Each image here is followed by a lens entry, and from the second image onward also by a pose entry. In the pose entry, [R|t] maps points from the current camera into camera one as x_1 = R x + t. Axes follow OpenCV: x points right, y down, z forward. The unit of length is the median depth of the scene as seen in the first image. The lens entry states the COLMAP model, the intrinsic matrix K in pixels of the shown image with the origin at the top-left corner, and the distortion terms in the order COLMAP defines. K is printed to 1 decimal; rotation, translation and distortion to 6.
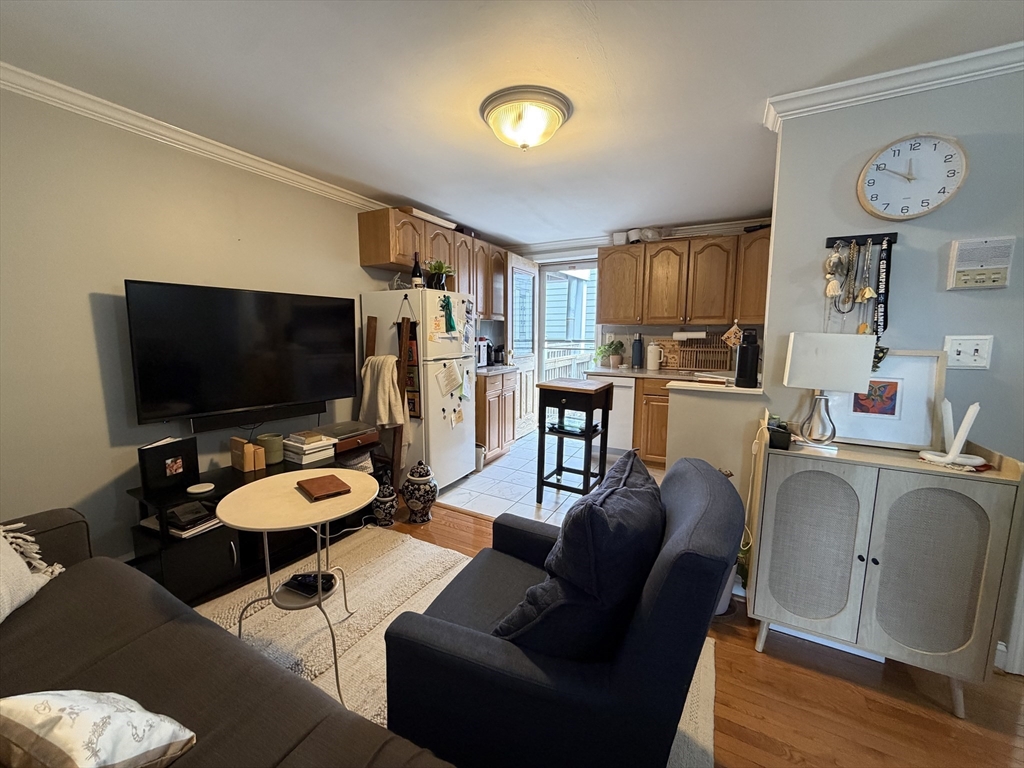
lens RADIAL K [[407.9, 0, 507.6], [0, 407.9, 383.1], [0, 0, 1]] dist [0.000594, -0.000044]
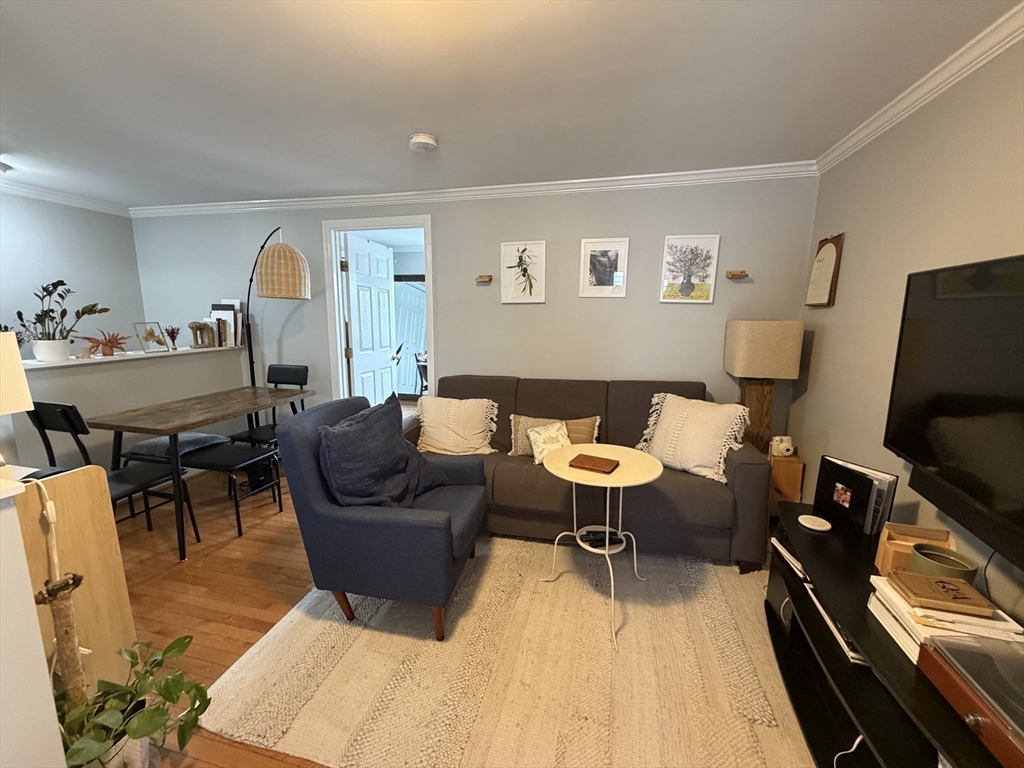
lens RADIAL K [[407.9, 0, 507.6], [0, 407.9, 383.1], [0, 0, 1]] dist [0.000594, -0.000044]
pose [[-0.970364, 0.027431, -0.240085, 0.029768], [-0.043225, 0.957809, 0.284138, -0.134975], [0.237750, 0.286095, -0.928237, 0.915805]]
